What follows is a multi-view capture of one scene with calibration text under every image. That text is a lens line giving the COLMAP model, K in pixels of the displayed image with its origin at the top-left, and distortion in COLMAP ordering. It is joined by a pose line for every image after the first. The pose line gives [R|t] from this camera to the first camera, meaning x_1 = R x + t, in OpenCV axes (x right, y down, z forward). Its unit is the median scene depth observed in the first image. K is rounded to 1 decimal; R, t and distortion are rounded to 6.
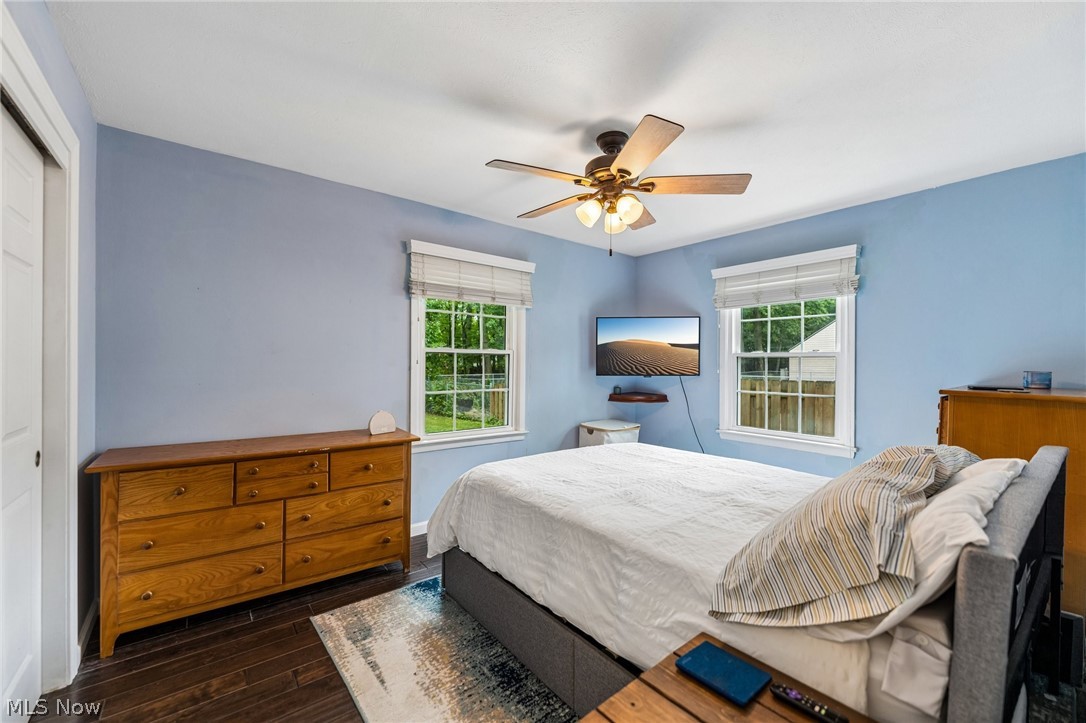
lens RADIAL K [[431.6, 0, 538.6], [0, 431.6, 362.7], [0, 0, 1]] dist [-0.000825, 0.000025]
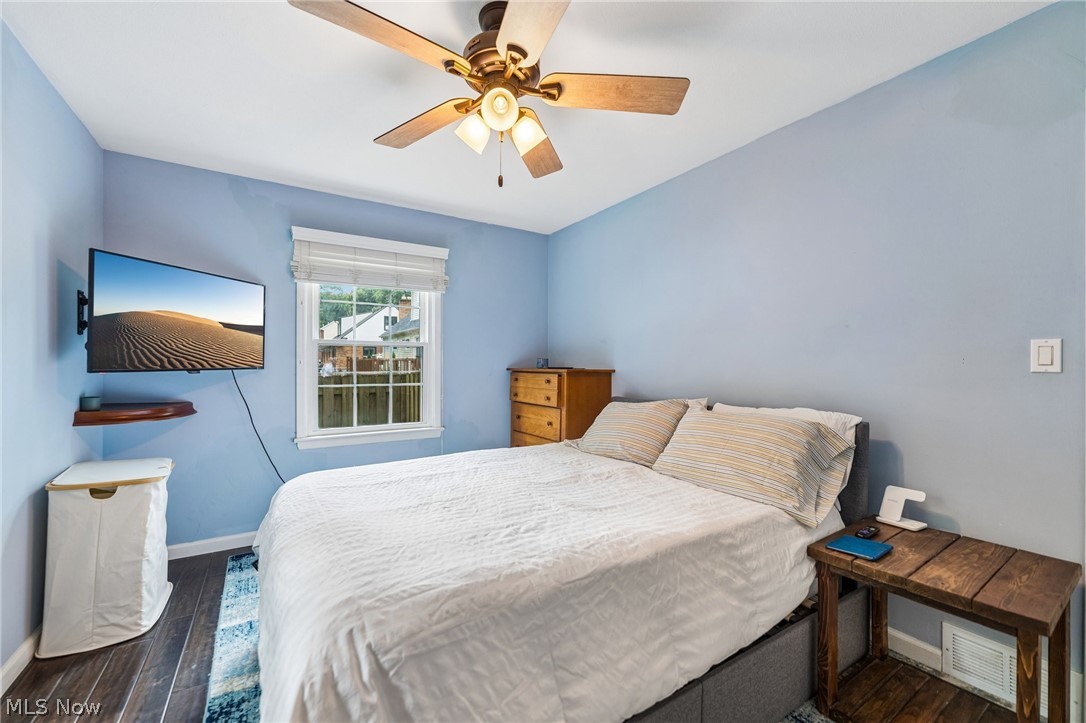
lens RADIAL K [[431.6, 0, 538.6], [0, 431.6, 362.7], [0, 0, 1]] dist [-0.000825, 0.000025]
pose [[0.110155, -0.005227, 0.993901, -0.331295], [0.003244, 0.999983, 0.004899, 0.020958], [-0.993909, 0.002685, 0.110170, 0.550668]]
